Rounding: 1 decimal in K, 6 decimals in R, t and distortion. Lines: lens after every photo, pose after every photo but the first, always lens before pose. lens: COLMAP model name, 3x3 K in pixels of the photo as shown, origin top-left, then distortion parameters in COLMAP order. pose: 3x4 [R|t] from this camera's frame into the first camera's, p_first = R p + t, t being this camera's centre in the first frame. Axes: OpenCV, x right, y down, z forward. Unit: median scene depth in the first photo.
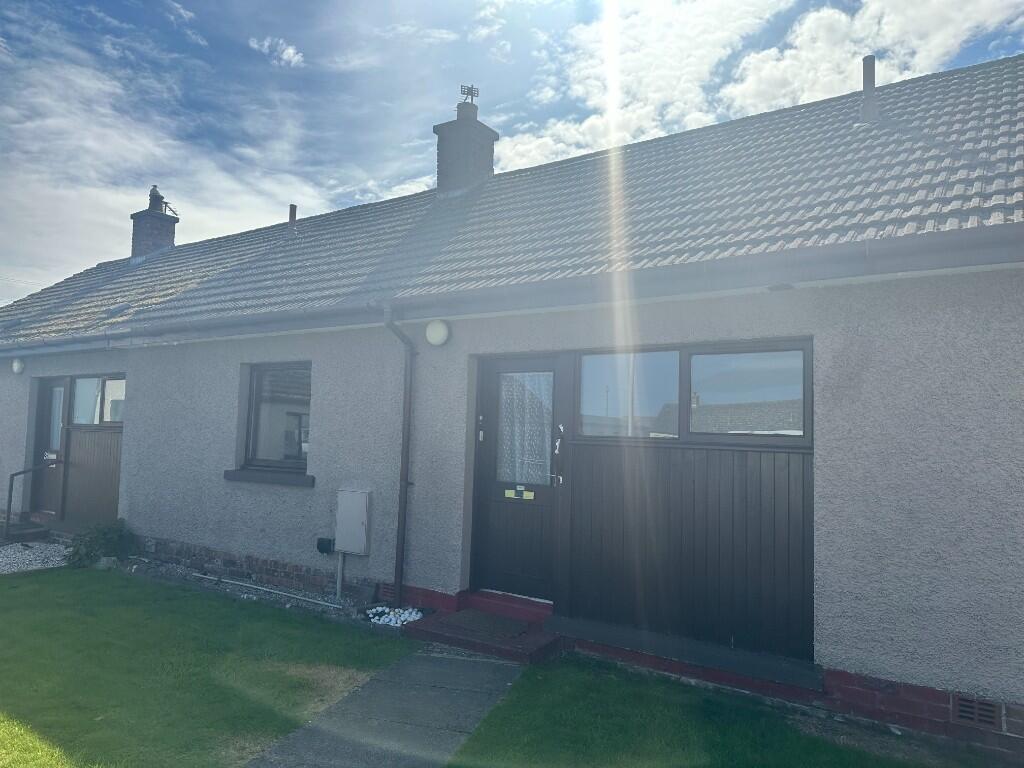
lens RADIAL K [[724.0, 0, 512.0], [0, 724.0, 384.0], [0, 0, 1]] dist [0.072157, -0.059105]
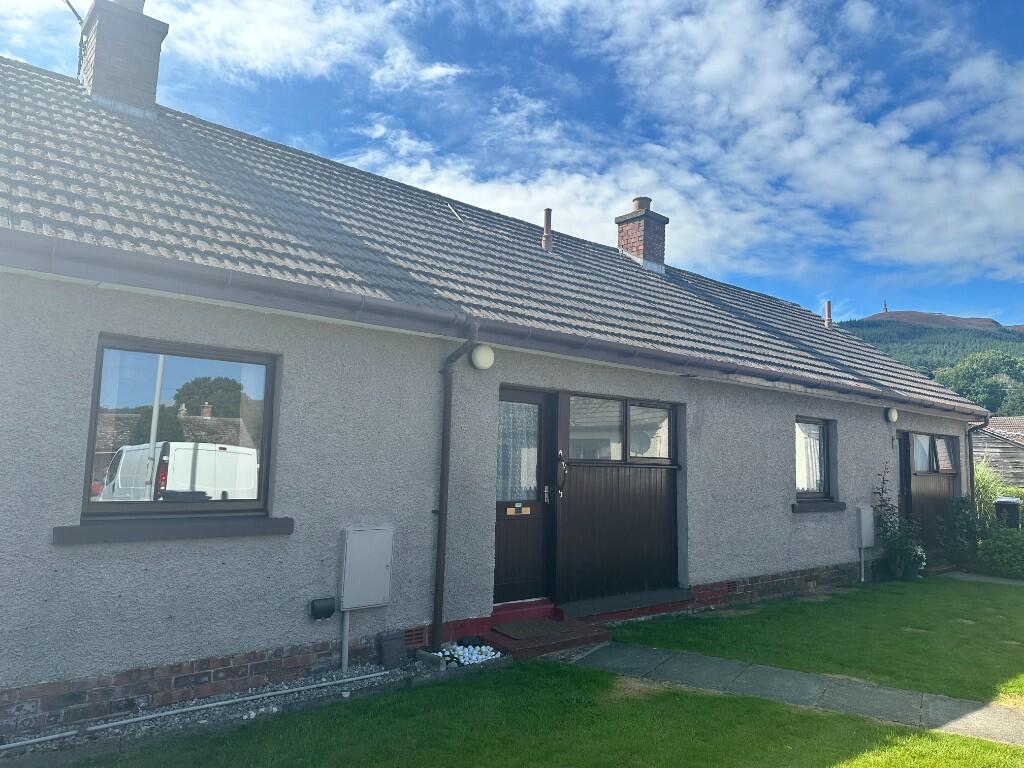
lens RADIAL K [[724.0, 0, 512.0], [0, 724.0, 384.0], [0, 0, 1]] dist [0.072157, -0.059105]
pose [[0.261810, 0.070318, 0.962554, -0.967835], [-0.092892, 0.994548, -0.047389, 0.009208], [-0.960639, -0.077007, 0.266914, 0.641834]]
